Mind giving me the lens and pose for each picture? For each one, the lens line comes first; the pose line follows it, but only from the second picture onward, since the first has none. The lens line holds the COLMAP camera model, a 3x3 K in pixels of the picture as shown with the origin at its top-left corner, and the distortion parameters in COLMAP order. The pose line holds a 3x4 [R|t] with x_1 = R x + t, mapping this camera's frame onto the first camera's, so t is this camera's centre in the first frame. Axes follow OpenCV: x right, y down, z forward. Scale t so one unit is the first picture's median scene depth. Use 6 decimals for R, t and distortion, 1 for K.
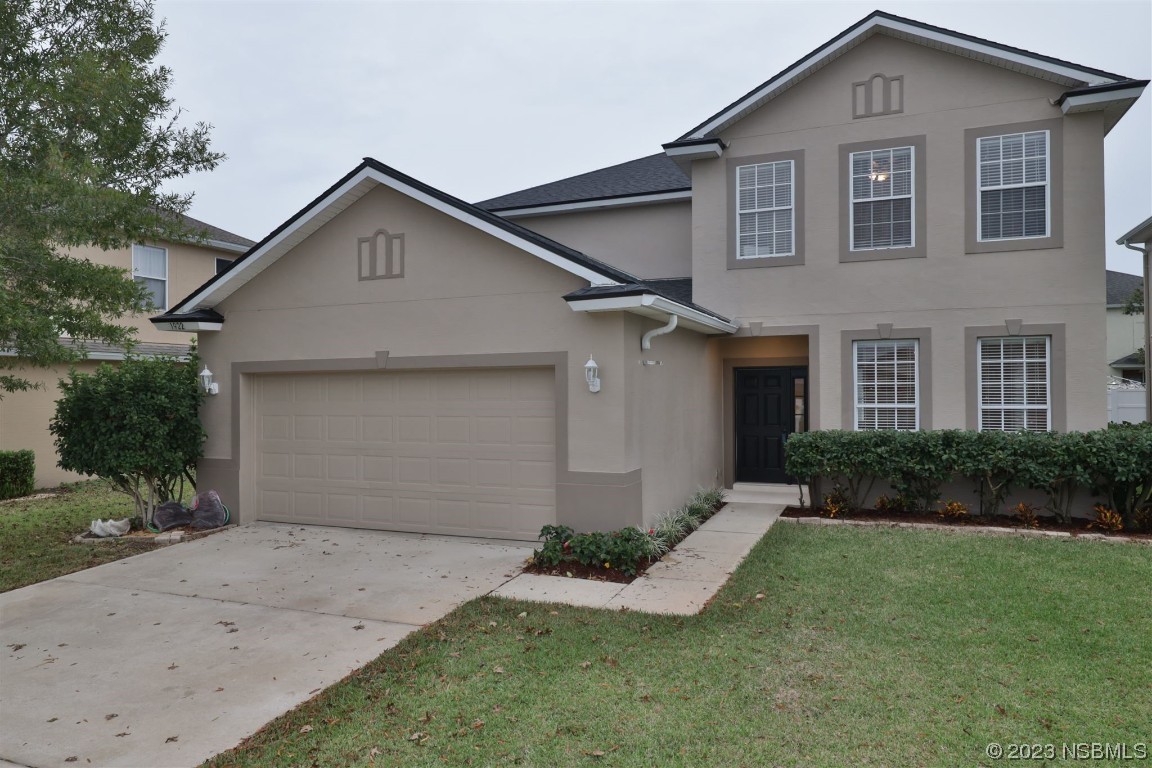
lens RADIAL K [[738.4, 0, 579.4], [0, 738.4, 385.6], [0, 0, 1]] dist [-0.008059, -0.003561]
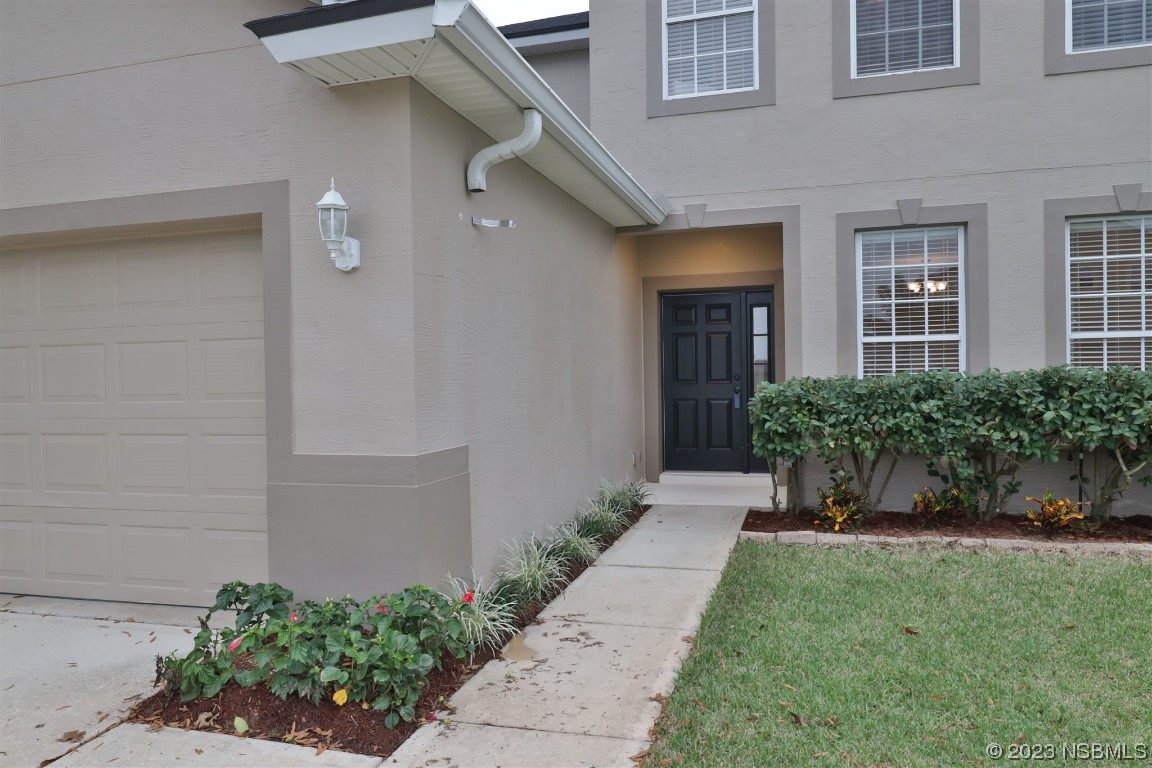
lens RADIAL K [[796.0, 0, 580.8], [0, 796.0, 384.0], [0, 0, 1]] dist [0.005103, -0.000624]
pose [[0.993736, -0.011159, 0.111199, 0.083947], [0.009370, 0.999818, 0.016591, 0.055483], [-0.111364, -0.015445, 0.993660, 0.419504]]
